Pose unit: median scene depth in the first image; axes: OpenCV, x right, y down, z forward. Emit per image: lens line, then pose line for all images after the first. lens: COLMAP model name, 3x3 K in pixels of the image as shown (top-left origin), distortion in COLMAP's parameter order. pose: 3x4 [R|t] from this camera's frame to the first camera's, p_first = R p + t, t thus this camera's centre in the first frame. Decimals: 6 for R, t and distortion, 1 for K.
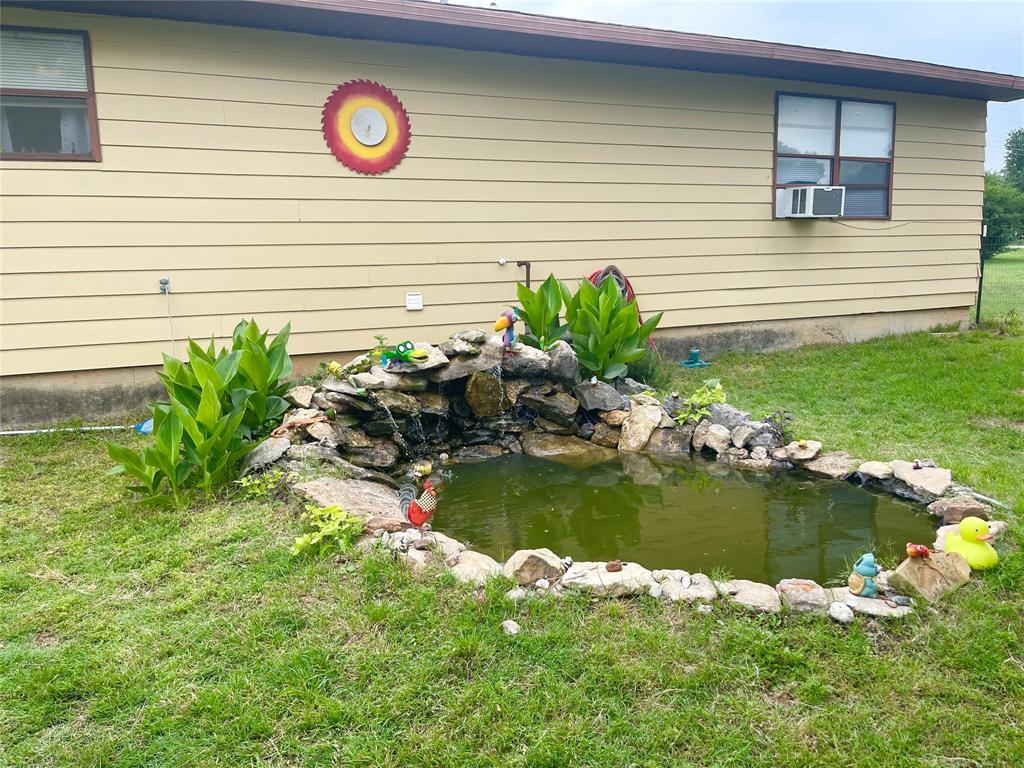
lens RADIAL K [[771.3, 0, 512.4], [0, 771.3, 380.8], [0, 0, 1]] dist [0.049896, -0.064231]
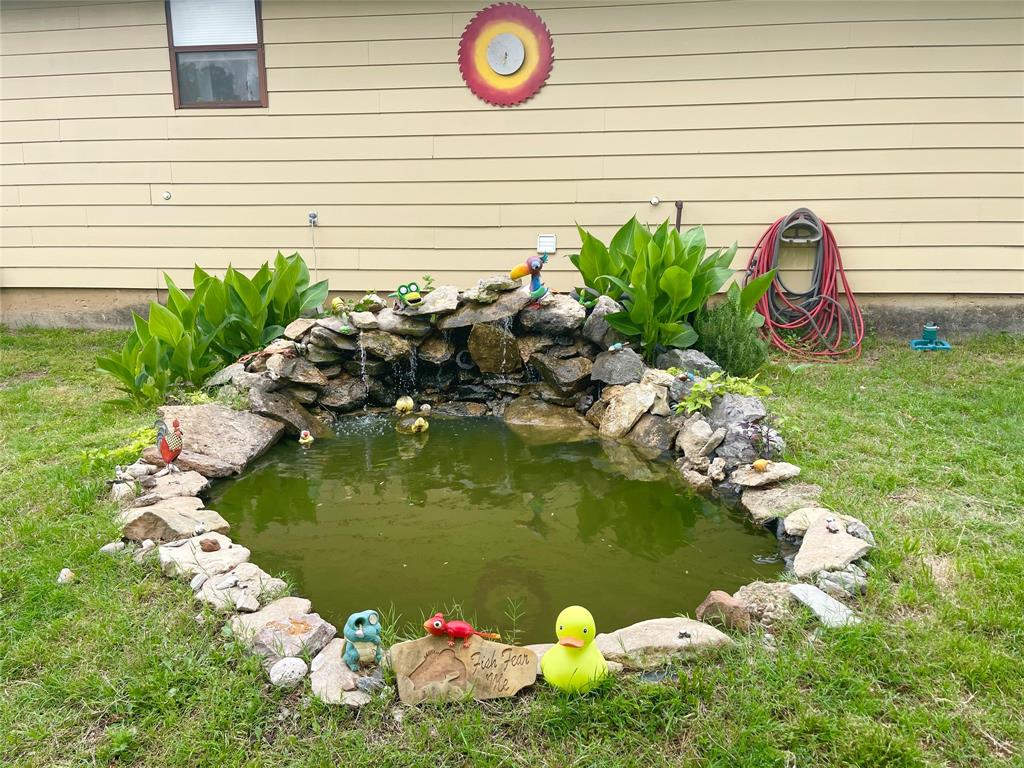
lens RADIAL K [[771.3, 0, 517.6], [0, 771.3, 386.9], [0, 0, 1]] dist [0.049896, -0.064231]
pose [[0.836408, 0.141839, -0.529436, 0.488730], [-0.097573, 0.989039, 0.110823, -0.041980], [0.539352, -0.041034, 0.841080, 0.247397]]
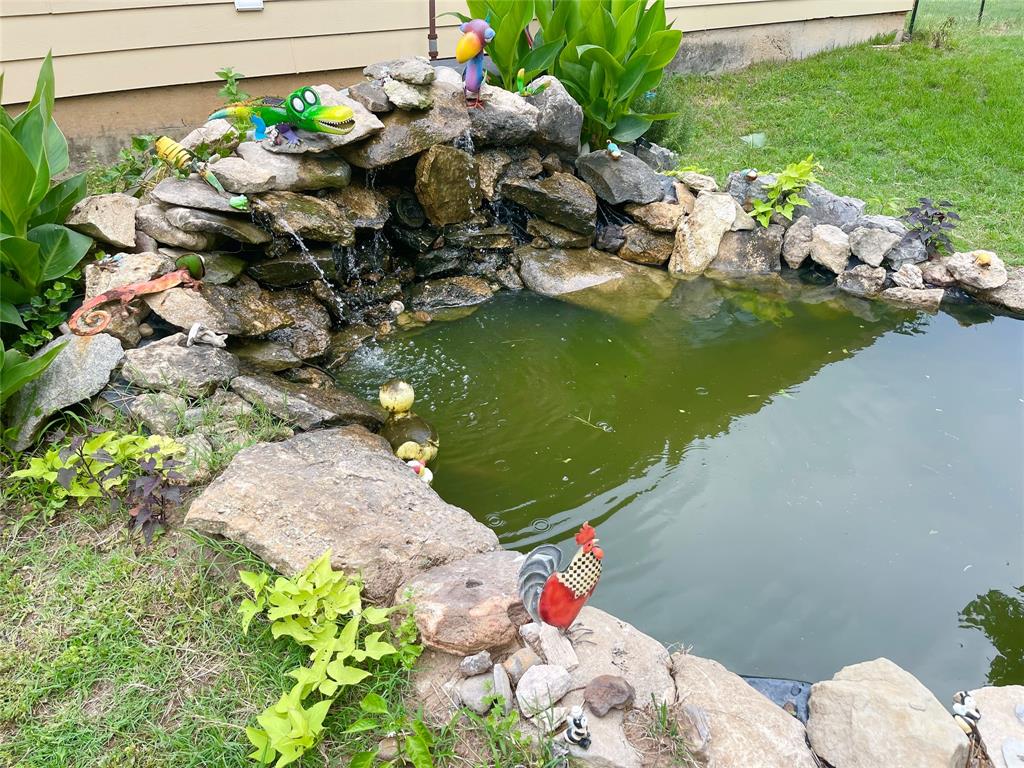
lens RADIAL K [[794.2, 0, 502.5], [0, 794.2, 385.9], [0, 0, 1]] dist [0.028091, -0.044476]
pose [[0.967030, -0.098272, 0.234939, -0.149290], [0.009549, 0.935888, 0.352168, -0.049608], [-0.254485, -0.338313, 0.905970, 0.416319]]
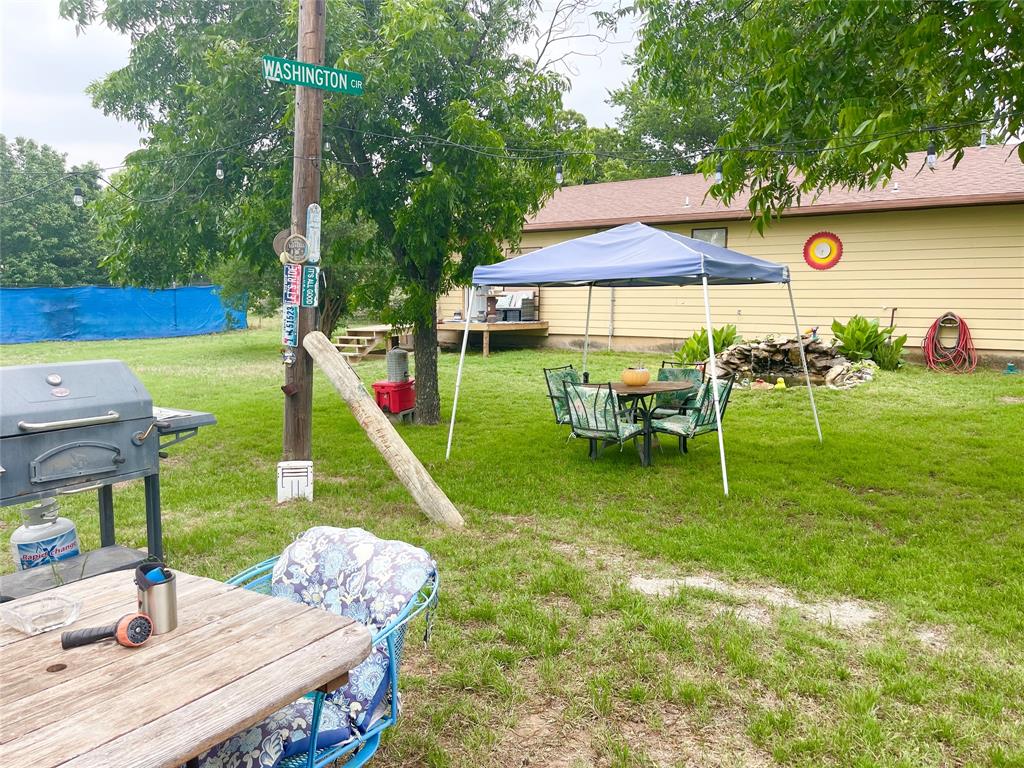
lens RADIAL K [[771.3, 0, 512.5], [0, 771.3, 382.9], [0, 0, 1]] dist [0.049896, -0.064231]
pose [[0.454567, 0.126359, -0.881704, 1.980504], [-0.148628, 0.986768, 0.064791, 0.083913], [0.878225, 0.101594, 0.467333, -1.189201]]
